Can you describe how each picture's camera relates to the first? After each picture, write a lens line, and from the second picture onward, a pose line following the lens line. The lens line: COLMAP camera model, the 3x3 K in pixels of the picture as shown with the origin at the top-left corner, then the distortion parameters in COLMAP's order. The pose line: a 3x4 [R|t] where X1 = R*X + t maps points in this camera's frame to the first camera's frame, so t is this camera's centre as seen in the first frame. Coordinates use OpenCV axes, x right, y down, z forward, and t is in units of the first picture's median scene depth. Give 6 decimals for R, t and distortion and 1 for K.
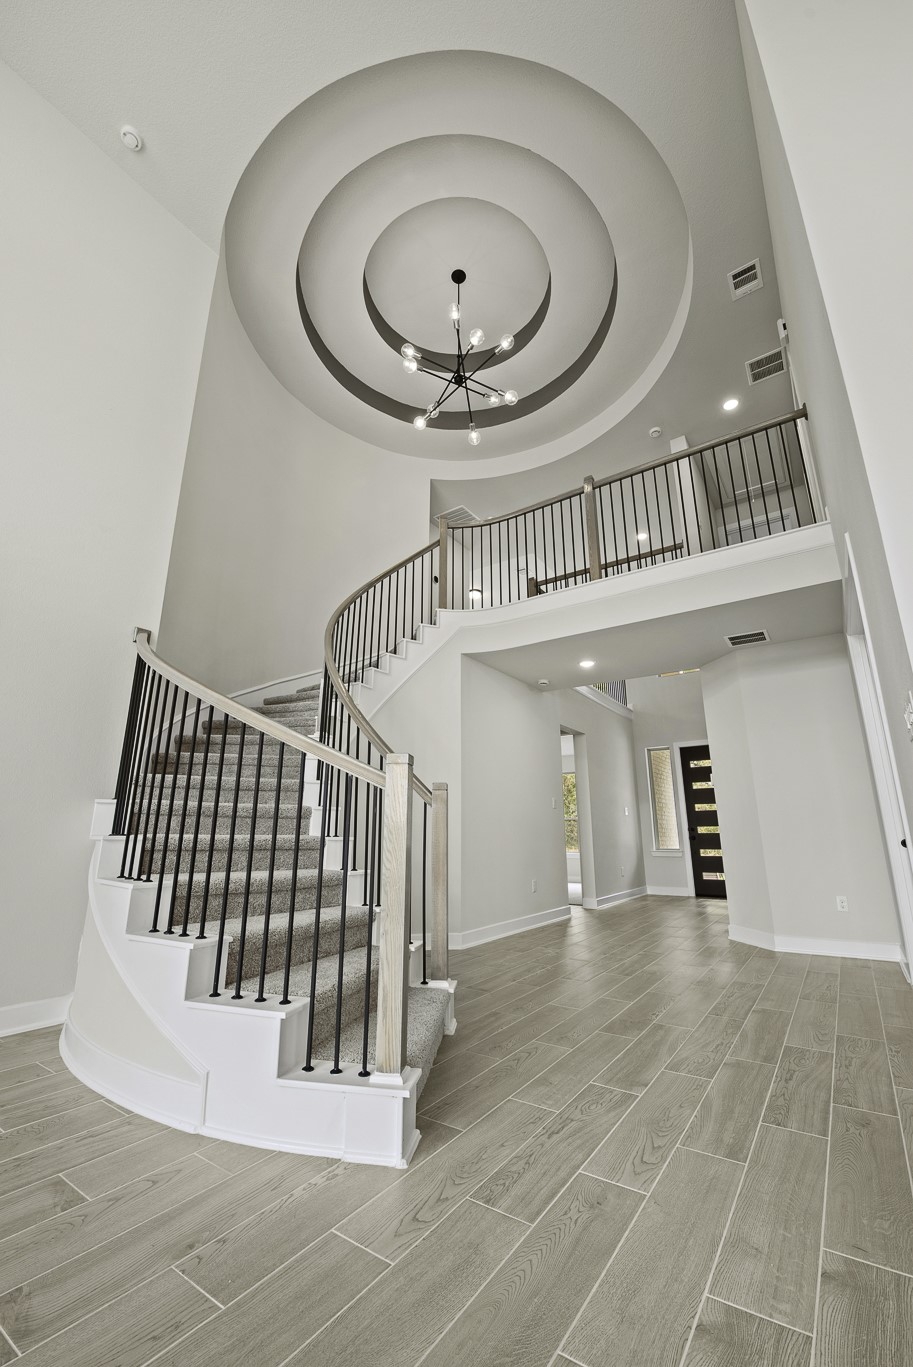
lens RADIAL K [[558.1, 0, 449.6], [0, 558.1, 682.0], [0, 0, 1]] dist [-0.020261, -0.000079]
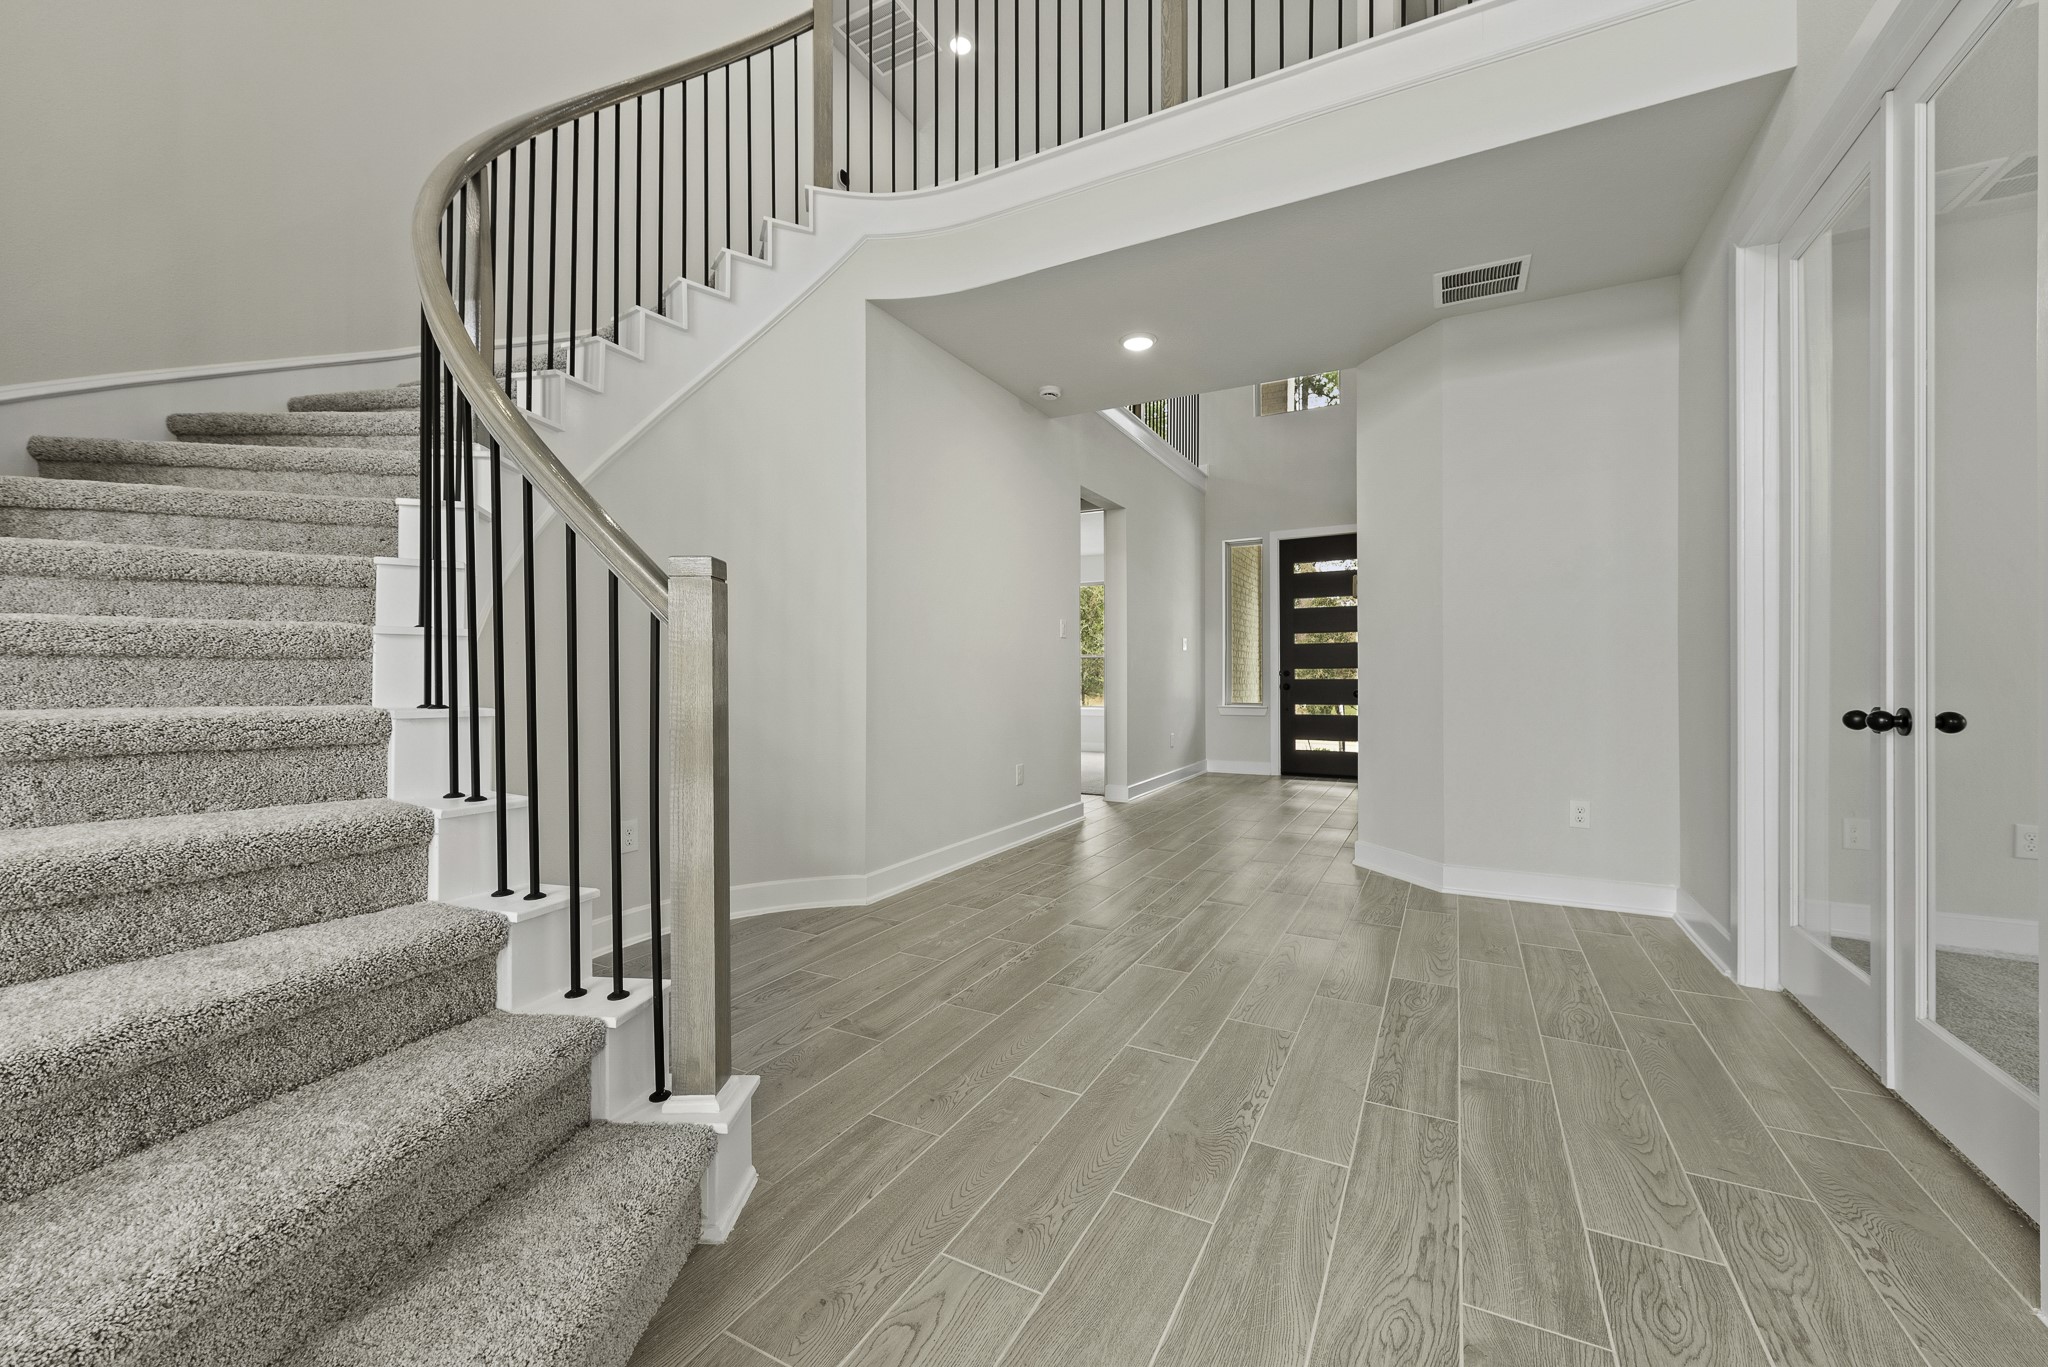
lens RADIAL K [[791.7, 0, 1023.0], [0, 791.7, 679.4], [0, 0, 1]] dist [0.007544, 0.000041]
pose [[0.993570, -0.003675, 0.113157, 0.073760], [-0.026860, 0.963287, 0.267127, 0.070993], [-0.109985, -0.268449, 0.956995, 0.297724]]
